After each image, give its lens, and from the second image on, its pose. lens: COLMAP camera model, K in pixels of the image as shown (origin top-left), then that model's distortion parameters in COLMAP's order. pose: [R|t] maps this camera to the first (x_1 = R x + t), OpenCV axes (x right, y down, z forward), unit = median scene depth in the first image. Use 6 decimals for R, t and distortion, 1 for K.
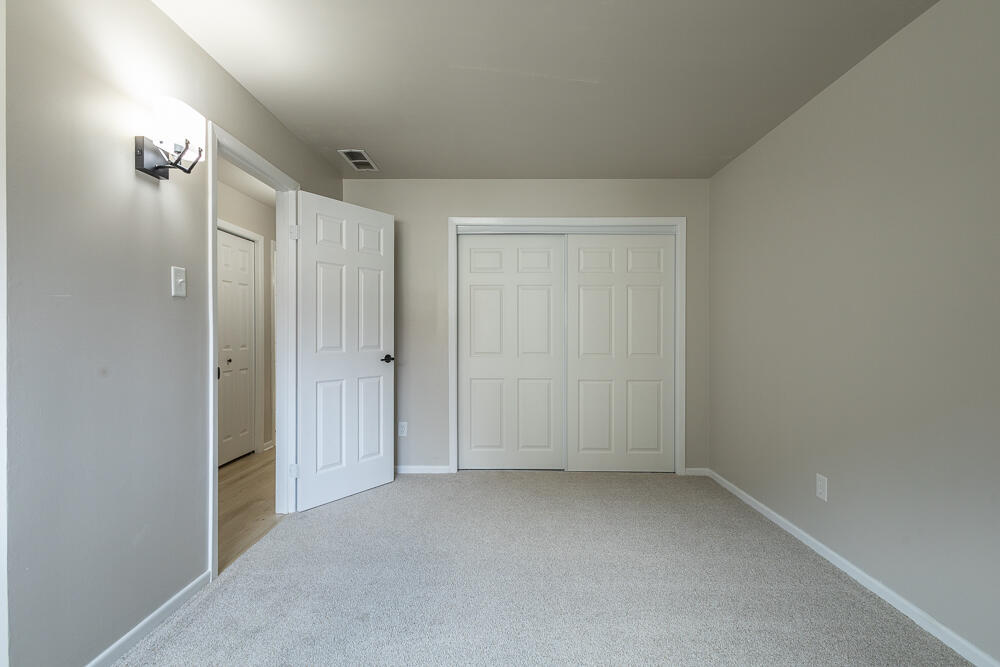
lens RADIAL K [[459.2, 0, 501.4], [0, 459.2, 336.8], [0, 0, 1]] dist [0.000070, 0.000151]
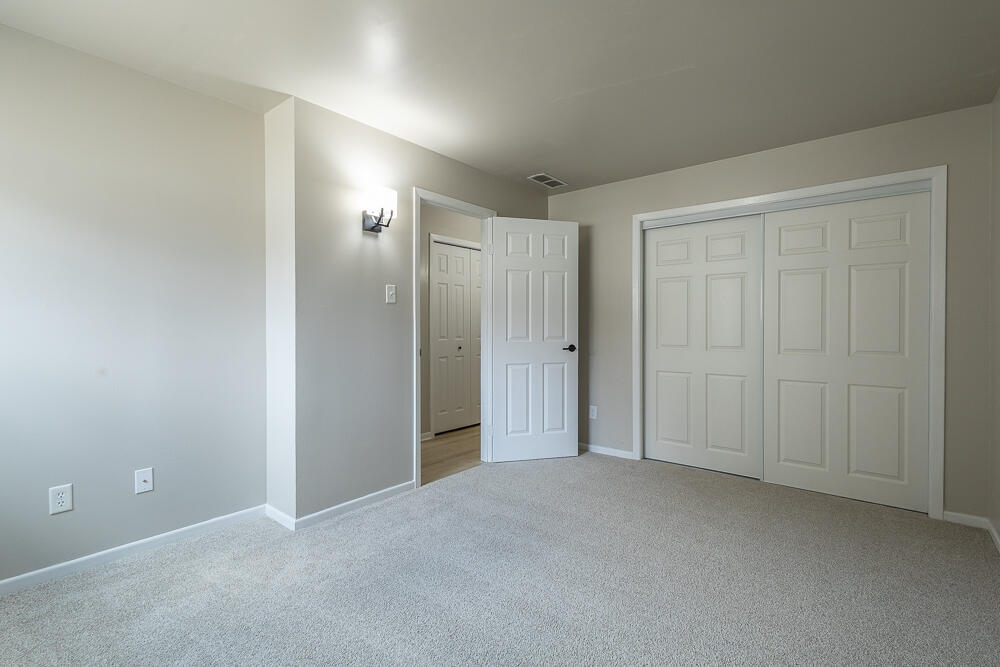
lens RADIAL K [[460.3, 0, 500.0], [0, 460.3, 333.5], [0, 0, 1]] dist [0.000097, 0.000072]
pose [[0.778963, 0.008133, -0.627017, 0.324830], [-0.003921, 0.999960, 0.008098, 0.002382], [0.627058, -0.003849, 0.778963, -0.008331]]
